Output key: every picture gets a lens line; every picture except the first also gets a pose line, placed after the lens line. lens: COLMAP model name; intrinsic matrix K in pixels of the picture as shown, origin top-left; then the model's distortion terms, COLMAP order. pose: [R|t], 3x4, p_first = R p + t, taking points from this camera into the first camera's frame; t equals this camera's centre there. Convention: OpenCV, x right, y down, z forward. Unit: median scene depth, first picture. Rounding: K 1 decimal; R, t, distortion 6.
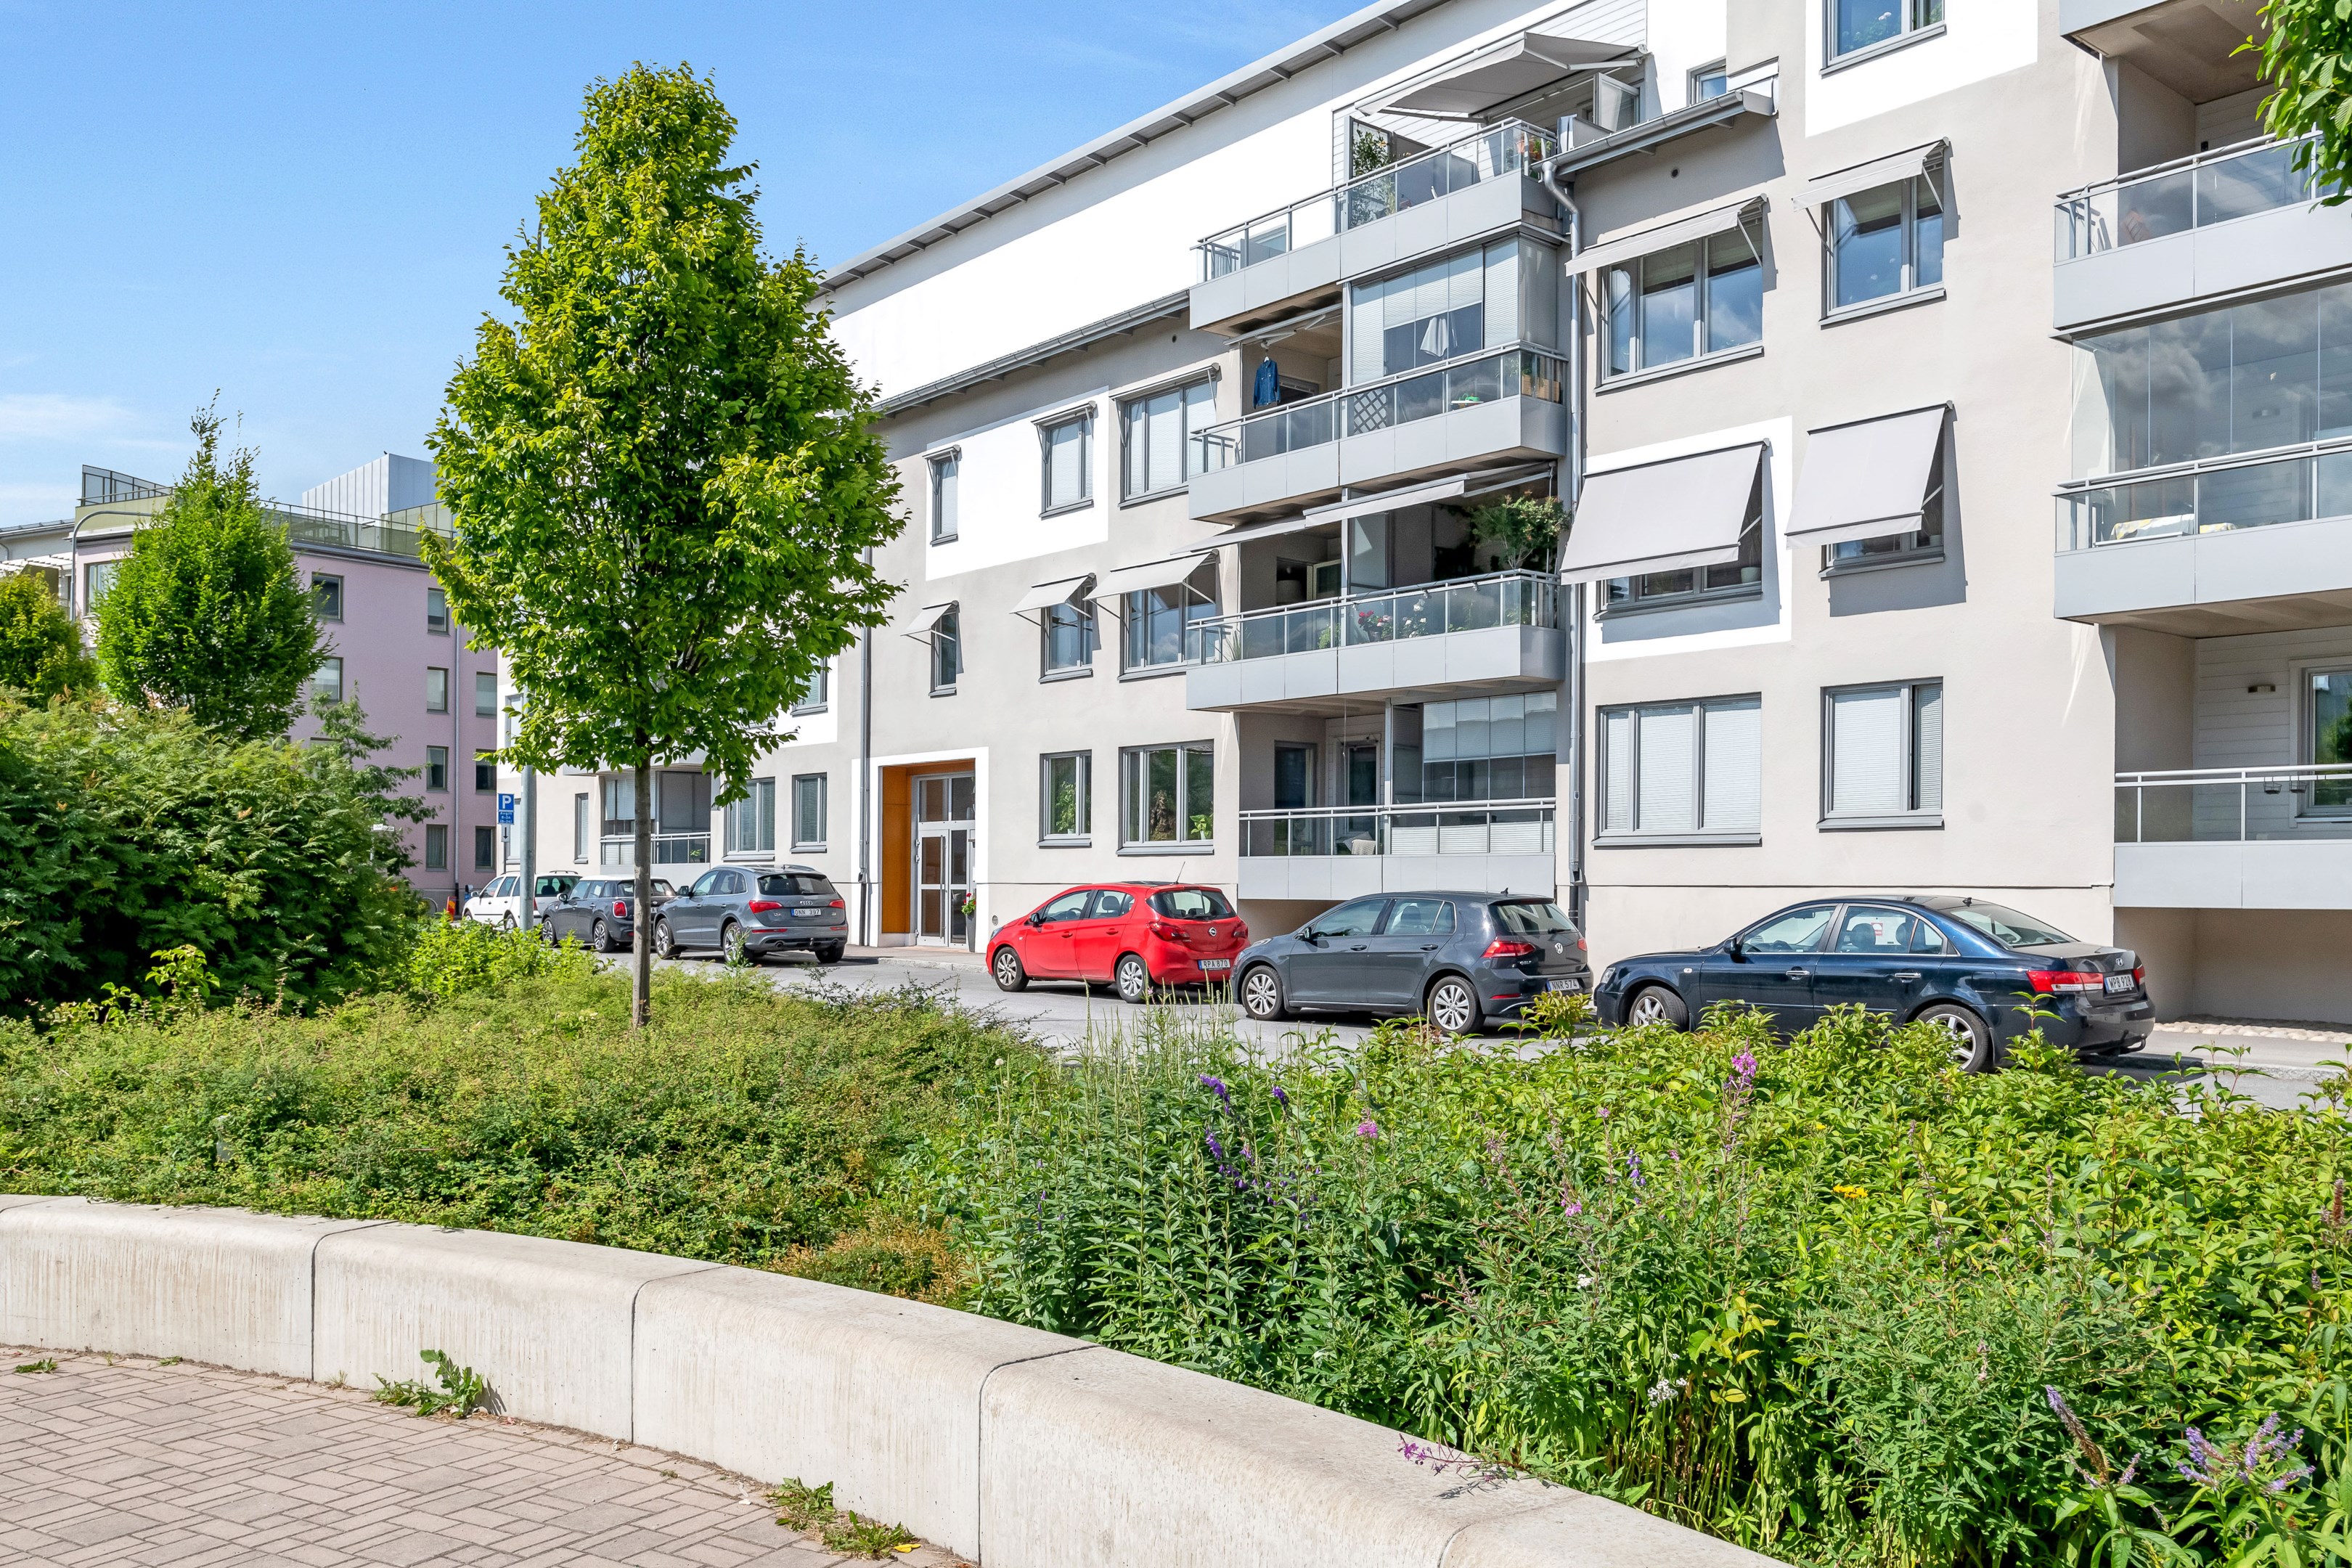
lens RADIAL K [[1880.7, 0, 1177.1], [0, 1880.7, 873.3], [0, 0, 1]] dist [-0.011788, -0.000996]
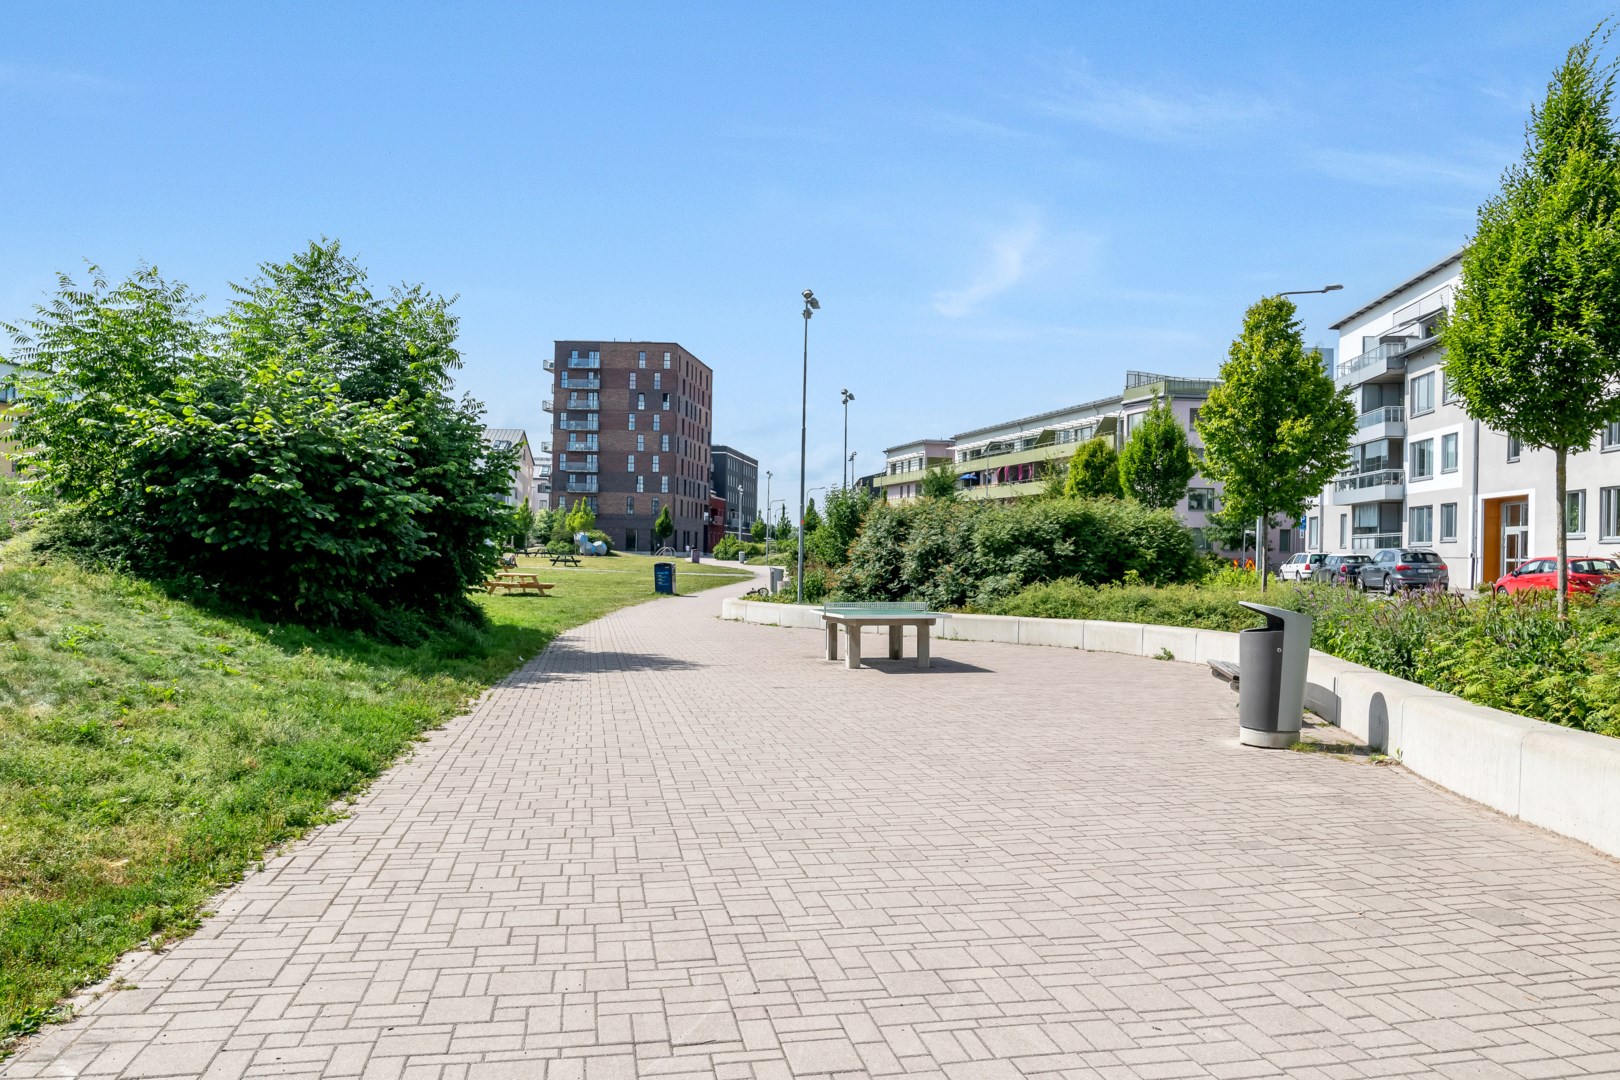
lens RADIAL K [[1103.6, 0, 810.0], [0, 1103.6, 540.0], [0, 0, 1]] dist [-0.001047, -0.000861]
pose [[0.685169, -0.005478, -0.728364, 0.331458], [-0.004670, 0.999918, -0.011914, 0.005647], [0.728369, 0.011565, 0.685087, -0.507195]]
